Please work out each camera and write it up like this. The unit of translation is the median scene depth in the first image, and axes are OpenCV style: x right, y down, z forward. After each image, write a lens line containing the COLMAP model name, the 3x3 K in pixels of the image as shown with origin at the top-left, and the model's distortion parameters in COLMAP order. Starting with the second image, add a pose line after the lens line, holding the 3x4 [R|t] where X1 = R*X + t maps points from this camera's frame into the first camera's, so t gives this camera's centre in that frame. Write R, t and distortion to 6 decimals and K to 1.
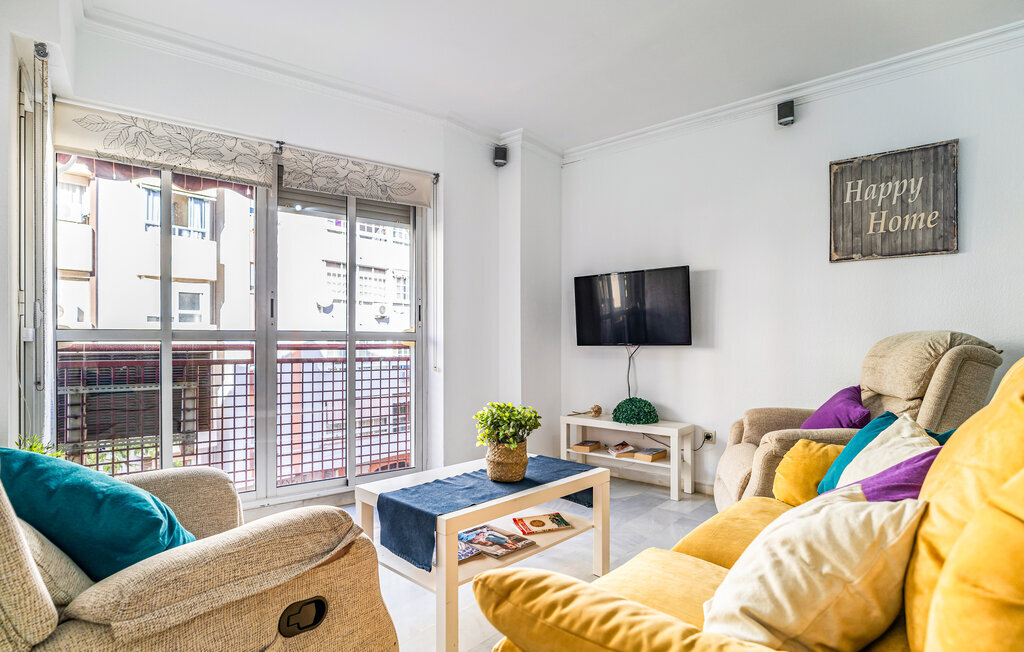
lens RADIAL K [[531.7, 0, 514.5], [0, 531.7, 344.5], [0, 0, 1]] dist [-0.000480, -0.000043]
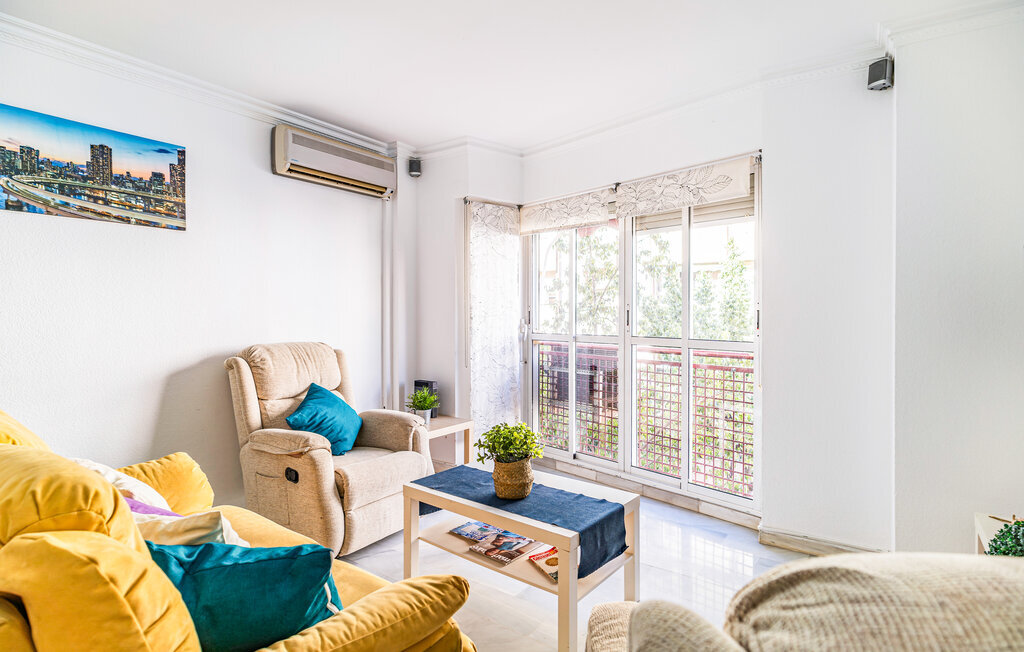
lens RADIAL K [[532.0, 0, 510.4], [0, 532.0, 307.9], [0, 0, 1]] dist [-0.002754, -0.000916]
pose [[0.078677, -0.002181, -0.996898, 0.769156], [-0.004866, 0.999985, -0.002571, -0.088695], [0.996888, 0.005053, 0.078666, 0.662186]]
